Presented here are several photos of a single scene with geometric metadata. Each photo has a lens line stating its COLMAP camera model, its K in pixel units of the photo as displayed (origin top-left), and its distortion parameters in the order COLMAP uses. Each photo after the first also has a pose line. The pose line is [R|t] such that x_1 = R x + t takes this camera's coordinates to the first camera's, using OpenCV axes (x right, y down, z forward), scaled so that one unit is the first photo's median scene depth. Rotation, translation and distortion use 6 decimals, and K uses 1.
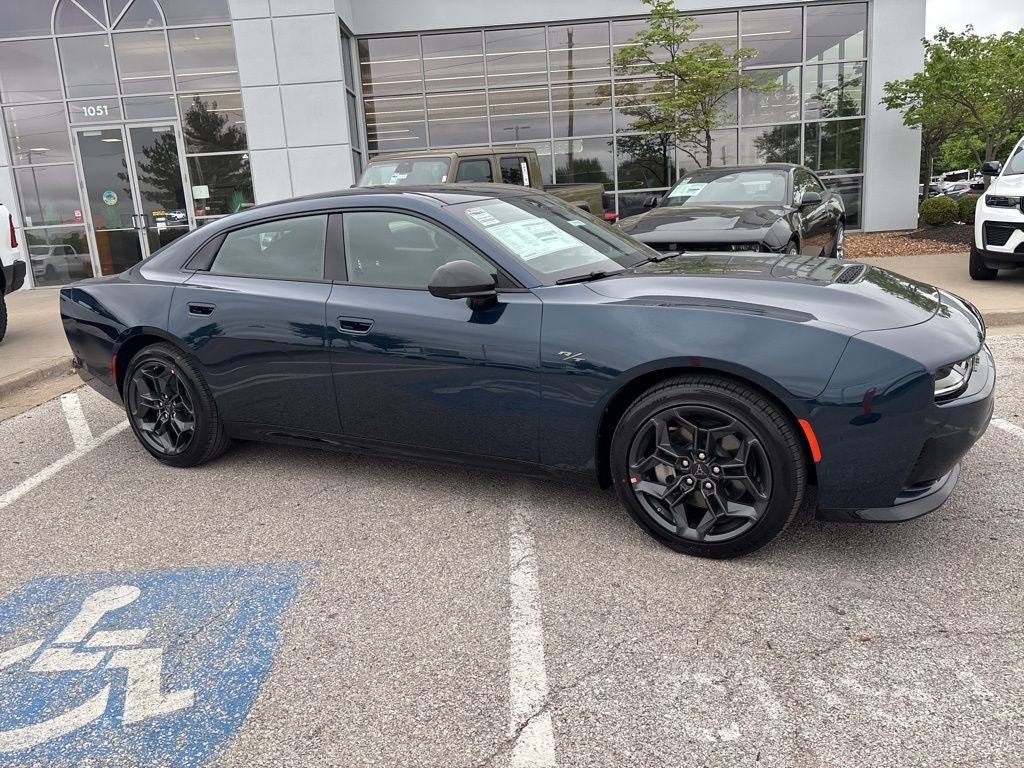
lens RADIAL K [[774.0, 0, 508.9], [0, 774.0, 384.6], [0, 0, 1]] dist [0.046591, -0.054596]
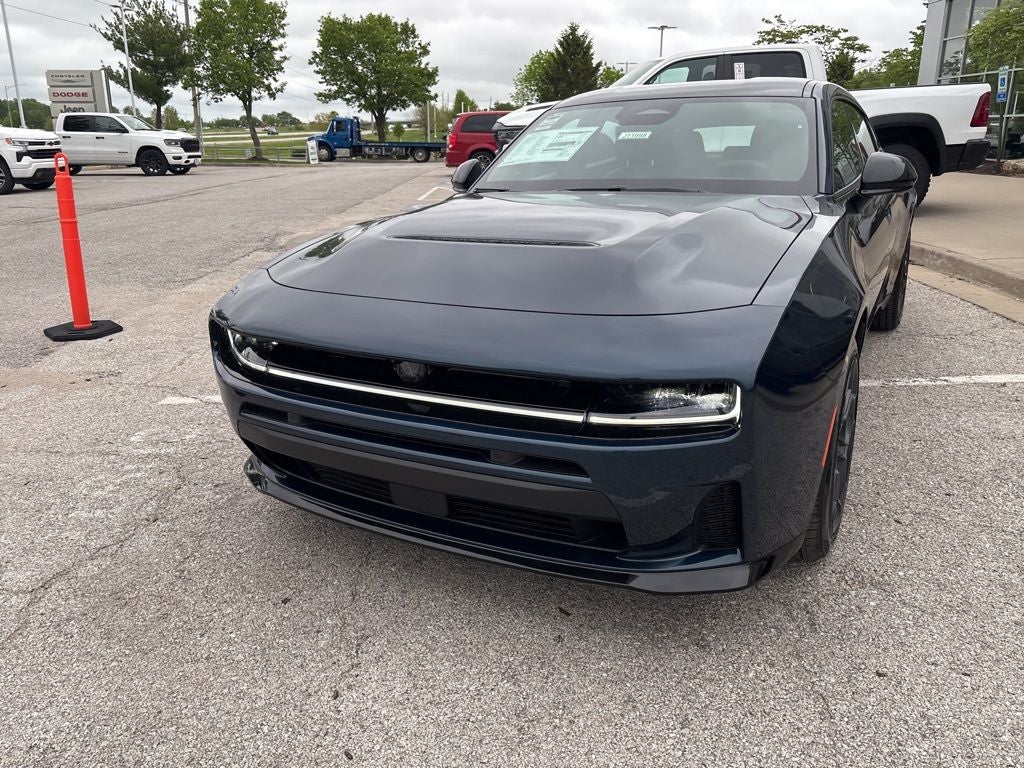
lens RADIAL K [[774.0, 0, 508.8], [0, 774.0, 377.9], [0, 0, 1]] dist [0.046591, -0.054596]
pose [[-0.000608, 0.359195, -0.933262, 1.115373], [-0.207490, 0.912907, 0.351495, -0.275639], [0.978237, 0.193856, 0.073974, 0.997897]]
